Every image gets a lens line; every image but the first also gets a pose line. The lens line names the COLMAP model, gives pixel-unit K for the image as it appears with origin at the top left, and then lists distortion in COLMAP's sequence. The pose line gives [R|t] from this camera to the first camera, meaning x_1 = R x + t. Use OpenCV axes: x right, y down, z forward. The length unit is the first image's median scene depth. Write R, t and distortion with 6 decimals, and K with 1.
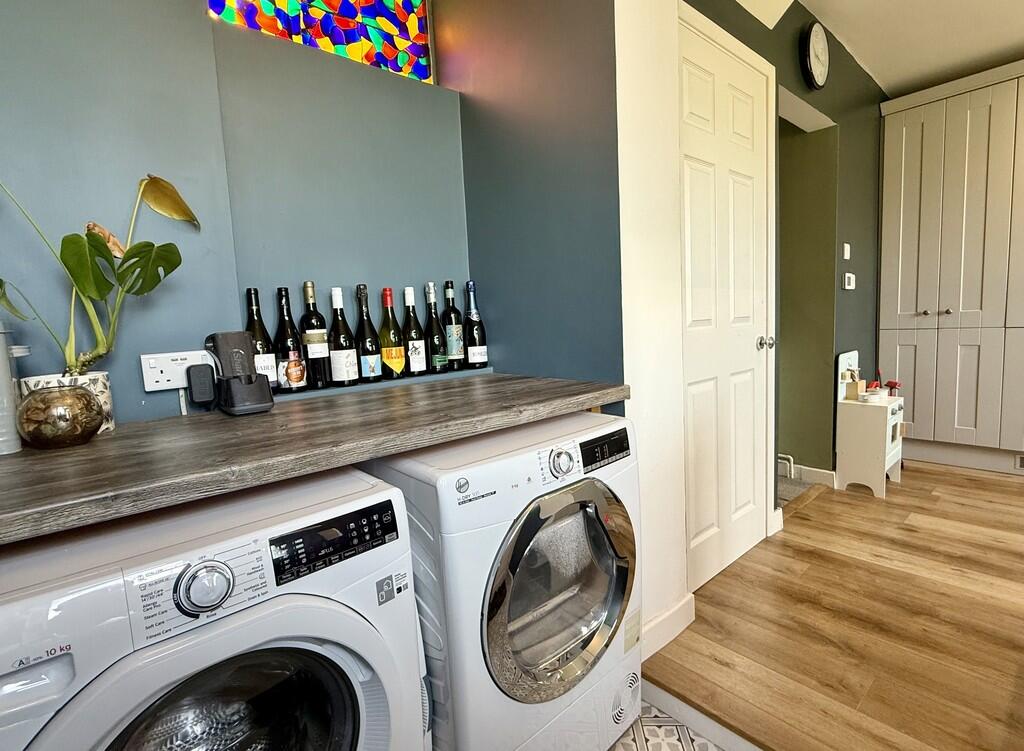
lens RADIAL K [[487.8, 0, 512.0], [0, 487.8, 375.5], [0, 0, 1]] dist [0.020792, -0.000137]
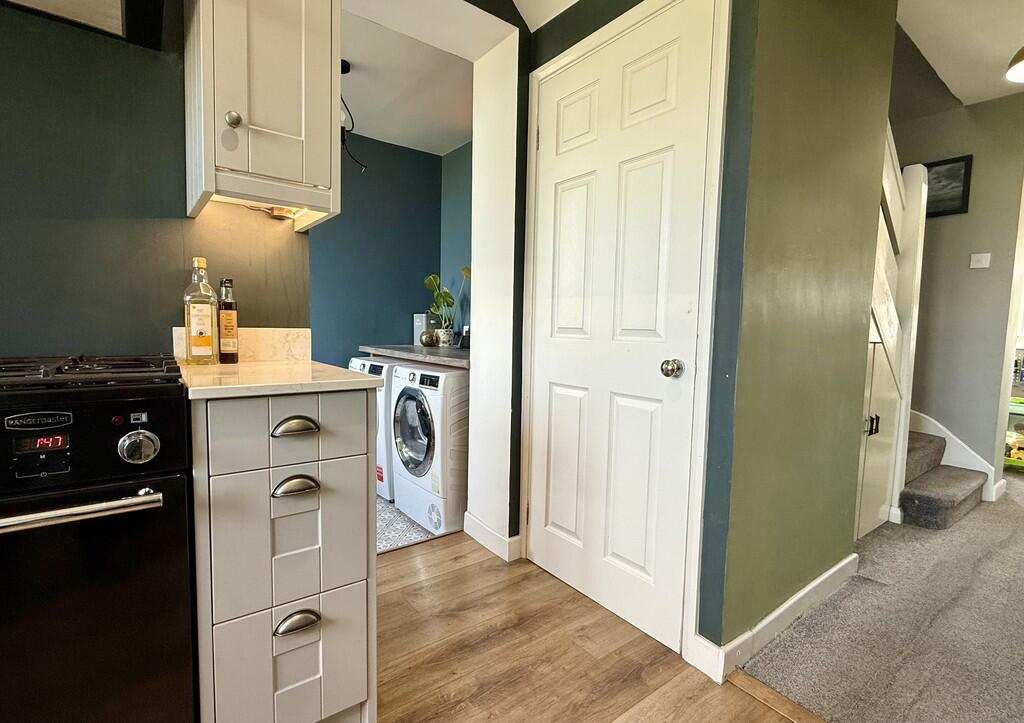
lens RADIAL K [[481.2, 0, 512.0], [0, 481.2, 361.5], [0, 0, 1]] dist [-0.000141, -0.000008]
pose [[-0.066032, 0.133440, -0.988855, 1.622333], [-0.122296, 0.982464, 0.140744, -0.196782], [0.990295, 0.130227, -0.048554, 1.067016]]
